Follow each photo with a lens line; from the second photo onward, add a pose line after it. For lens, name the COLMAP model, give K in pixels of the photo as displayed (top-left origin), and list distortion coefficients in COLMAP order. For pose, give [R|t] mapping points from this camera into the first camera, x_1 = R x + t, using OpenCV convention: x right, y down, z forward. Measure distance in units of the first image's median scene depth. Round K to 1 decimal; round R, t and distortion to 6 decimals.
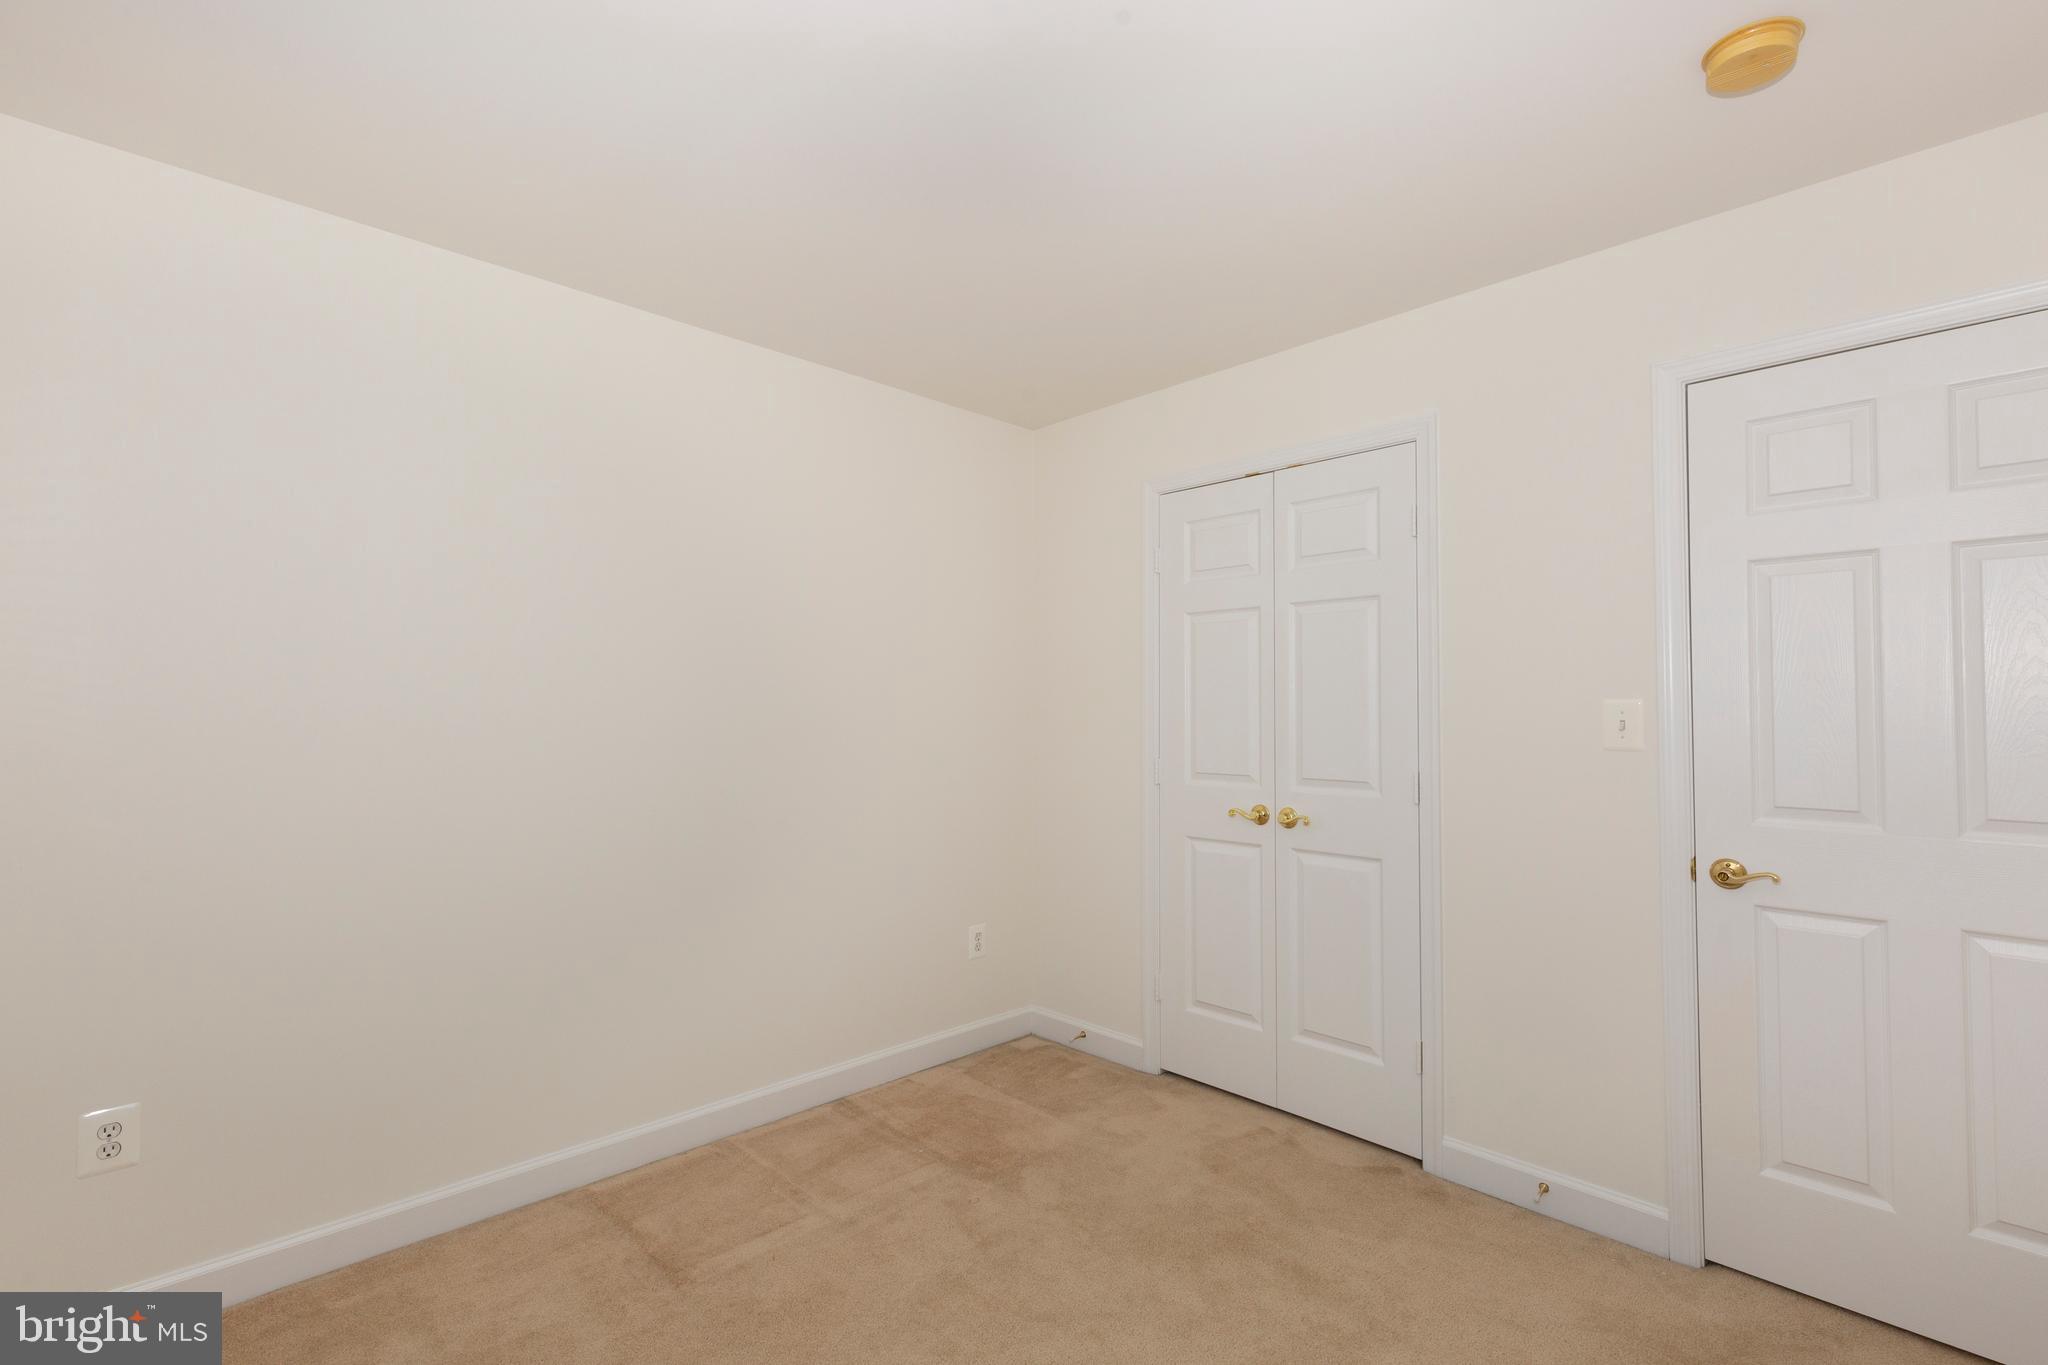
lens RADIAL K [[947.6, 0, 1028.8], [0, 947.6, 660.8], [0, 0, 1]] dist [-0.000425, 0.000102]
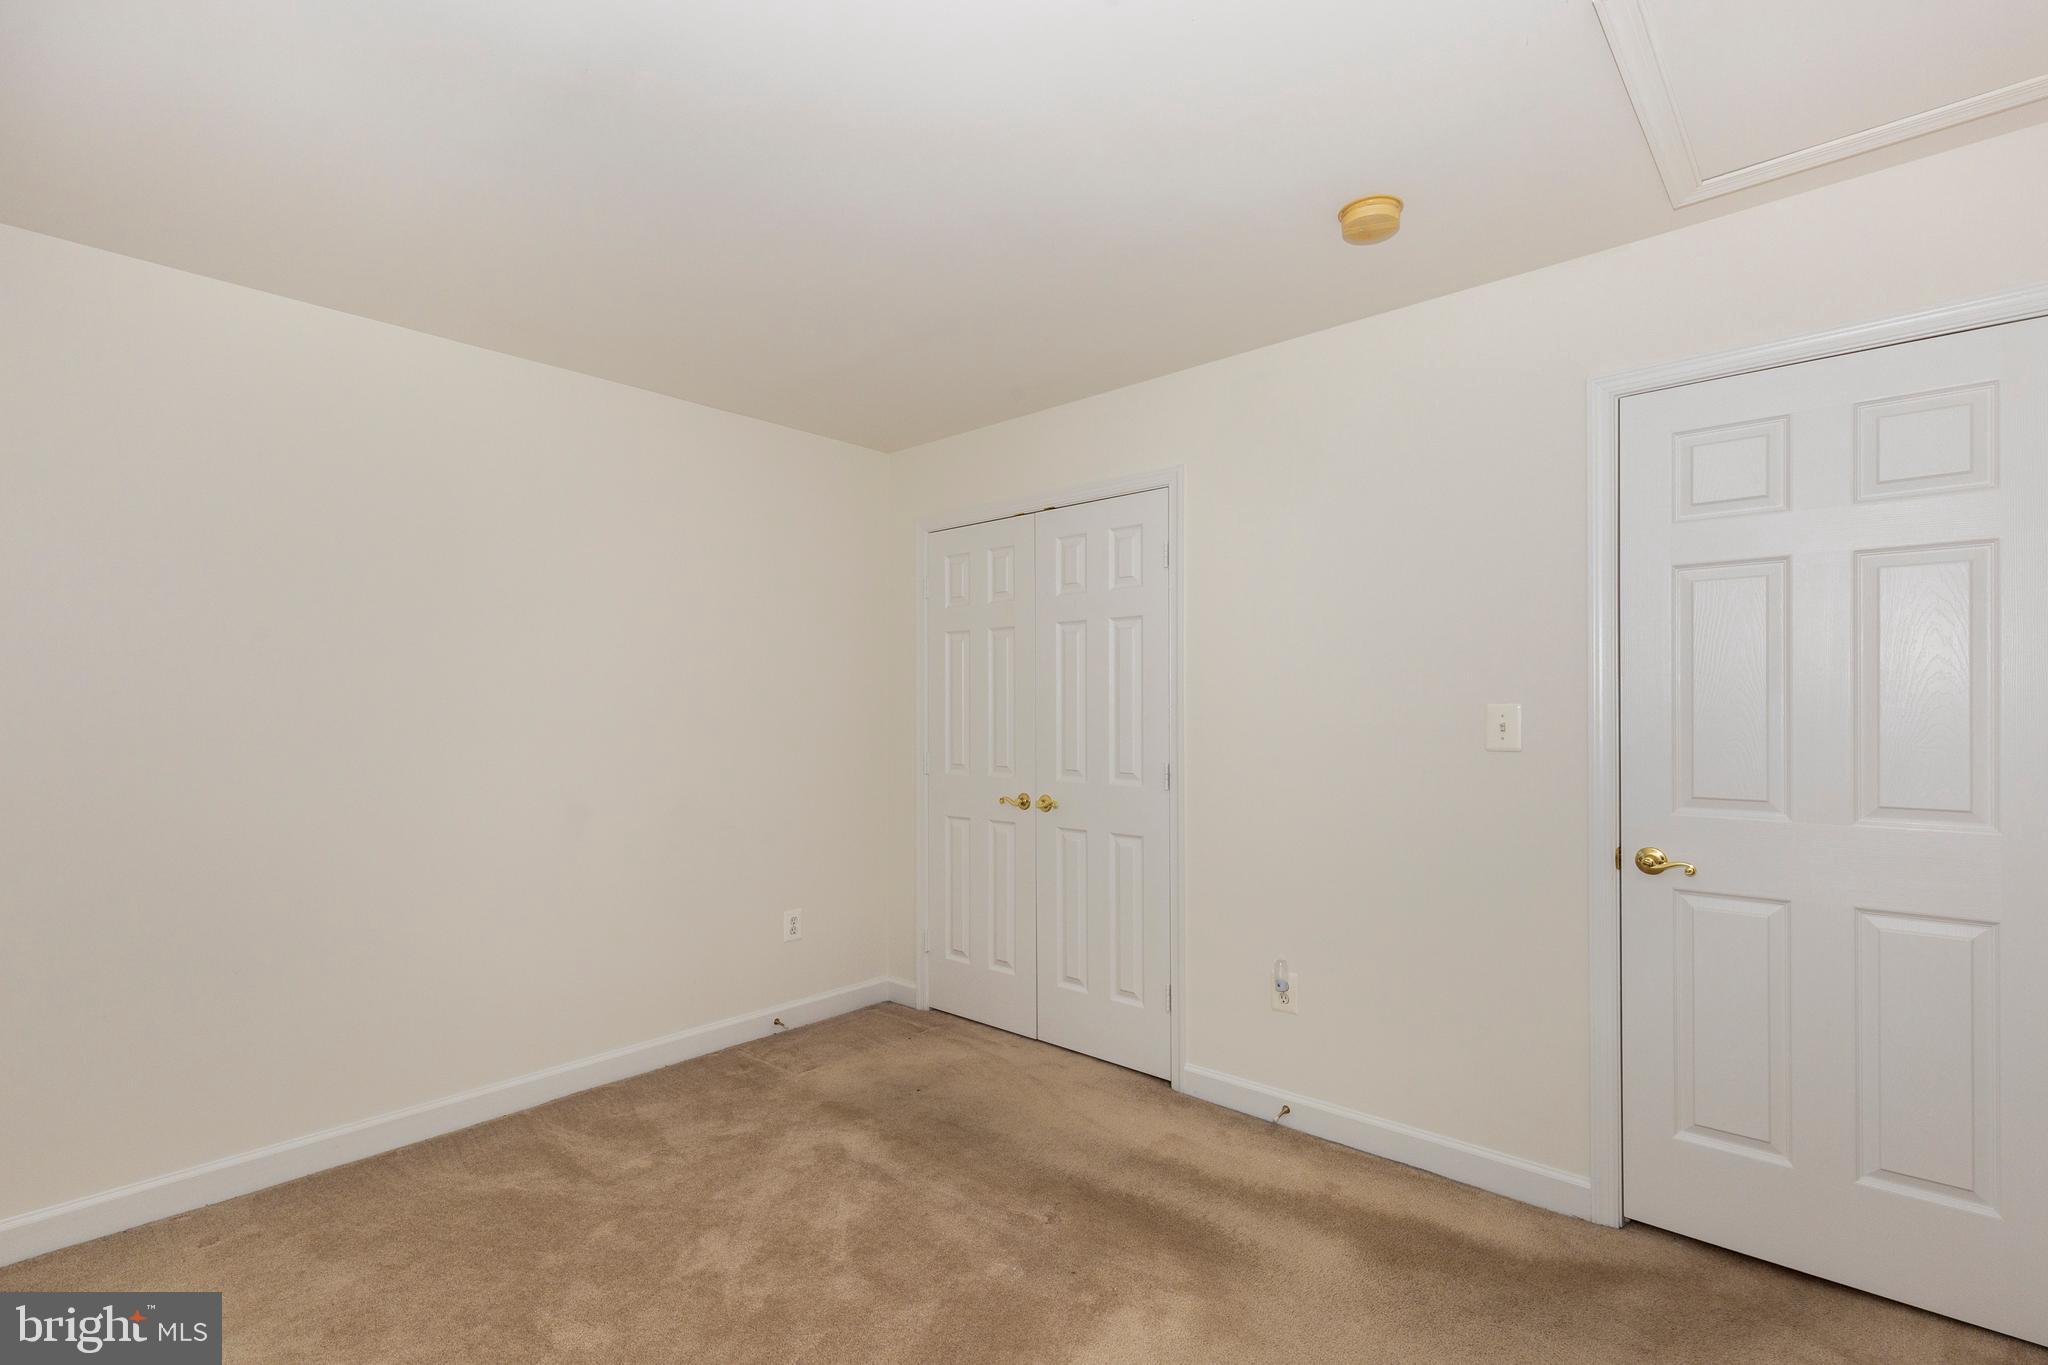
lens RADIAL K [[899.8, 0, 1022.0], [0, 899.8, 686.7], [0, 0, 1]] dist [-0.000508, -0.001158]
pose [[0.994218, -0.003822, 0.107314, -0.076572], [0.001269, 0.999715, 0.023852, 0.003894], [-0.107374, -0.023578, 0.993939, 0.080511]]
